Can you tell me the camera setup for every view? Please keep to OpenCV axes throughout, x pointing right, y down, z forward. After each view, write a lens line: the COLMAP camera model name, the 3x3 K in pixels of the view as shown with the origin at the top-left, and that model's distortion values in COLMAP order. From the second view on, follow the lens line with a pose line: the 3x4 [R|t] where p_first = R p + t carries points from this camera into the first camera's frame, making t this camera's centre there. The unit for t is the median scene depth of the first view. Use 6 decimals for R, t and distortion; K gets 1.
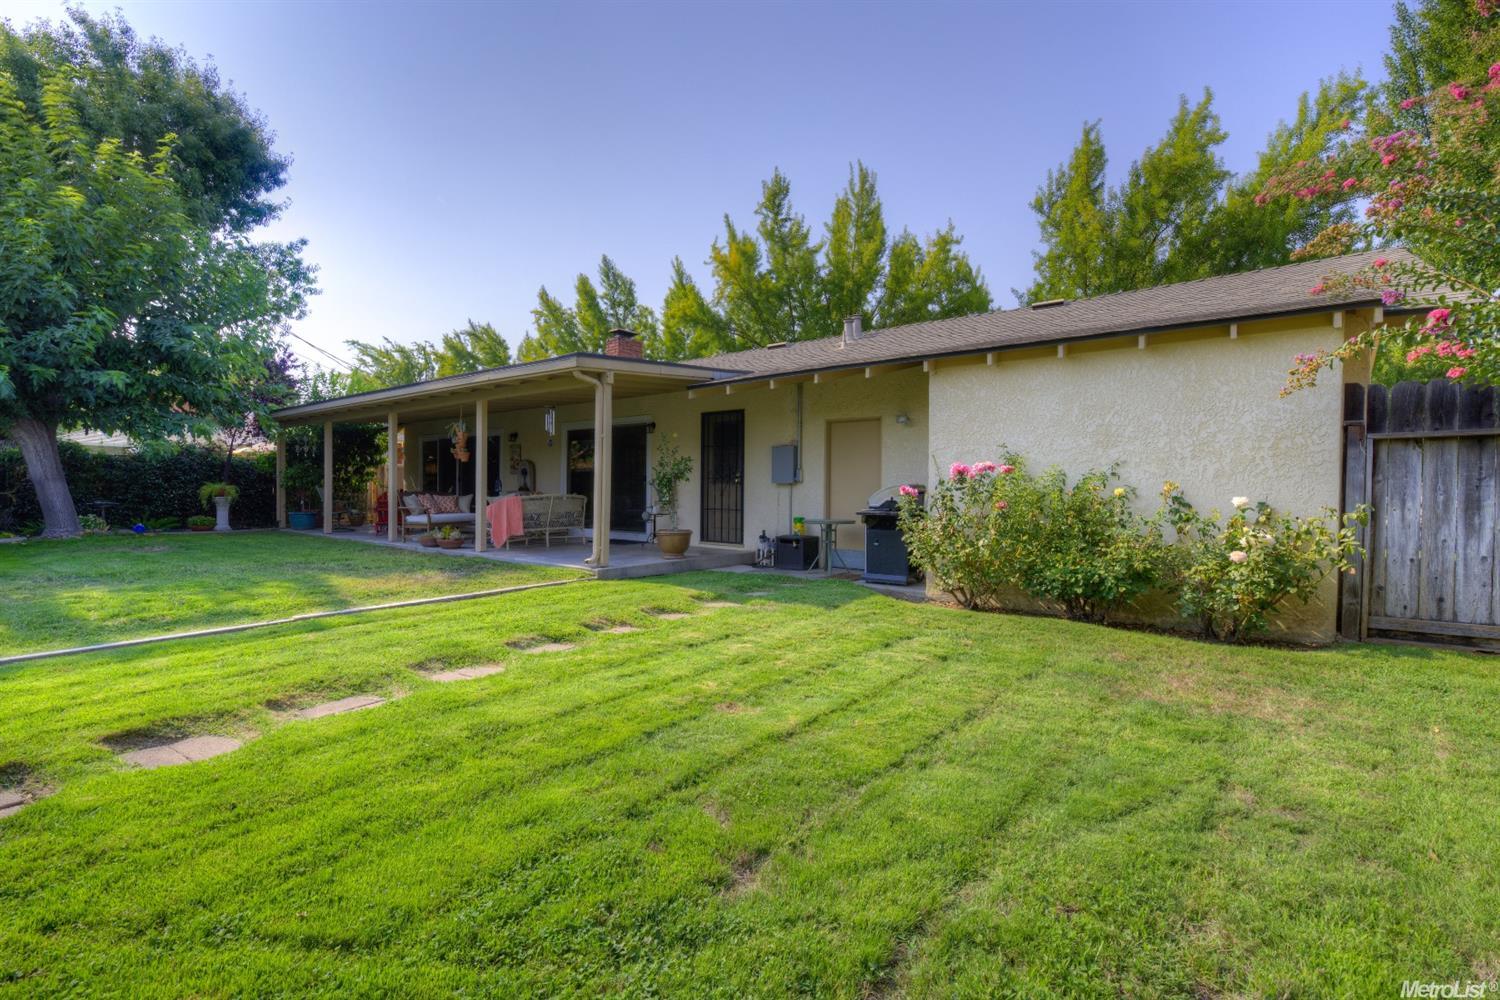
lens RADIAL K [[653.3, 0, 738.9], [0, 653.3, 500.0], [0, 0, 1]] dist [-0.008672, -0.006911]
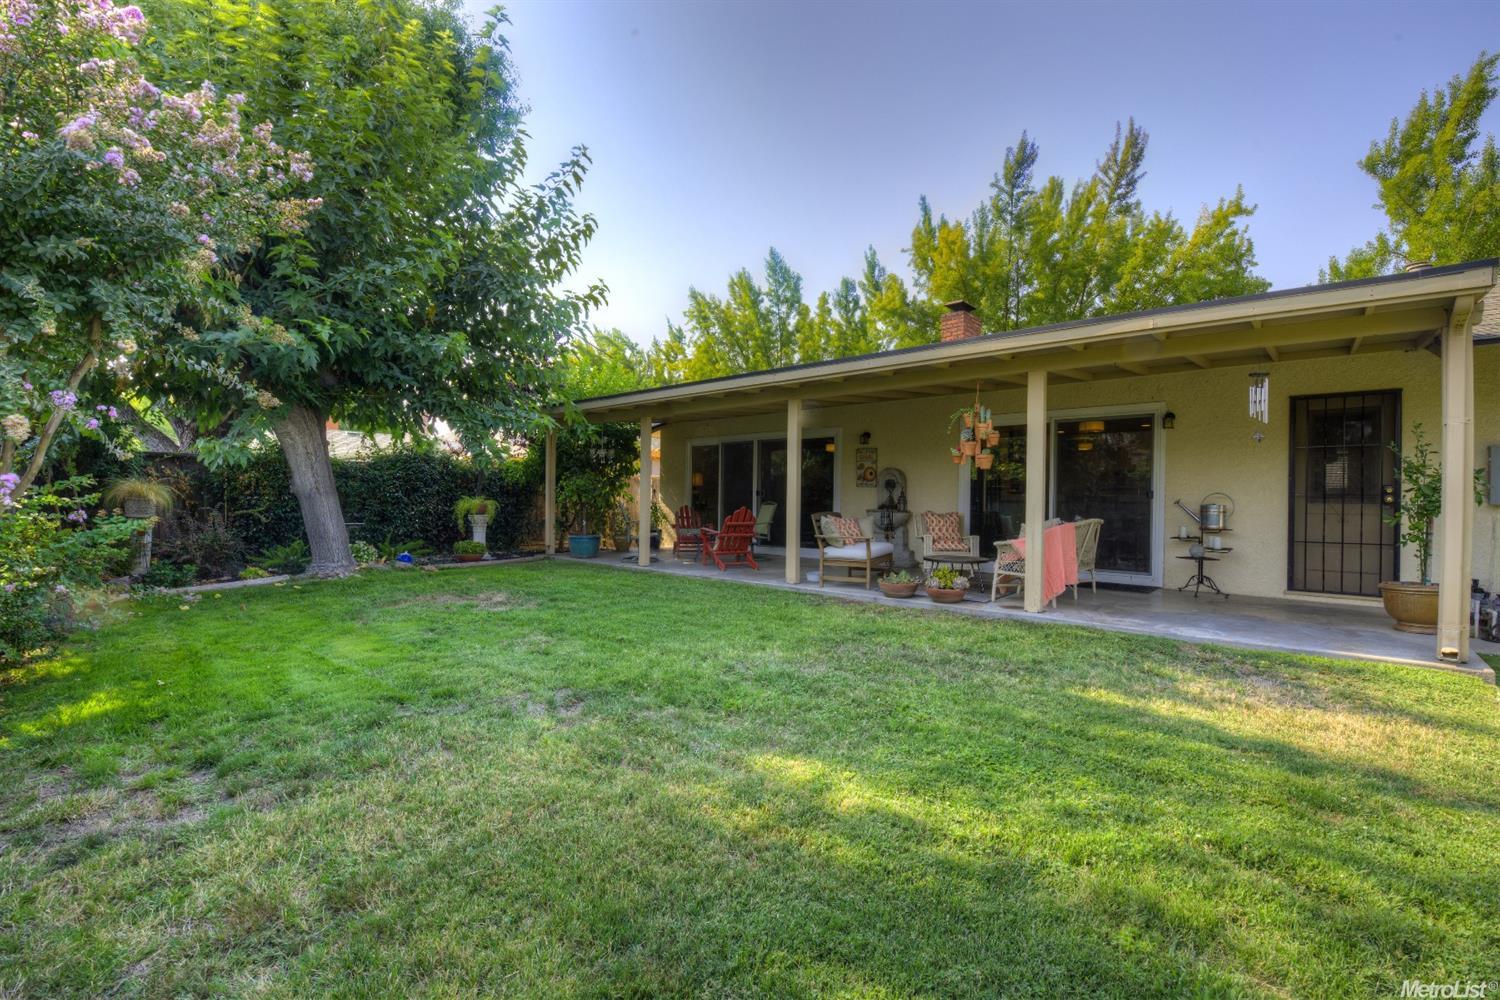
lens RADIAL K [[653.3, 0, 762.5], [0, 653.3, 499.0], [0, 0, 1]] dist [-0.008672, -0.006911]
pose [[0.998240, 0.003284, -0.059220, -0.232799], [-0.004518, 0.999775, -0.020721, -0.005271], [0.059139, 0.020952, 0.998030, 0.131989]]
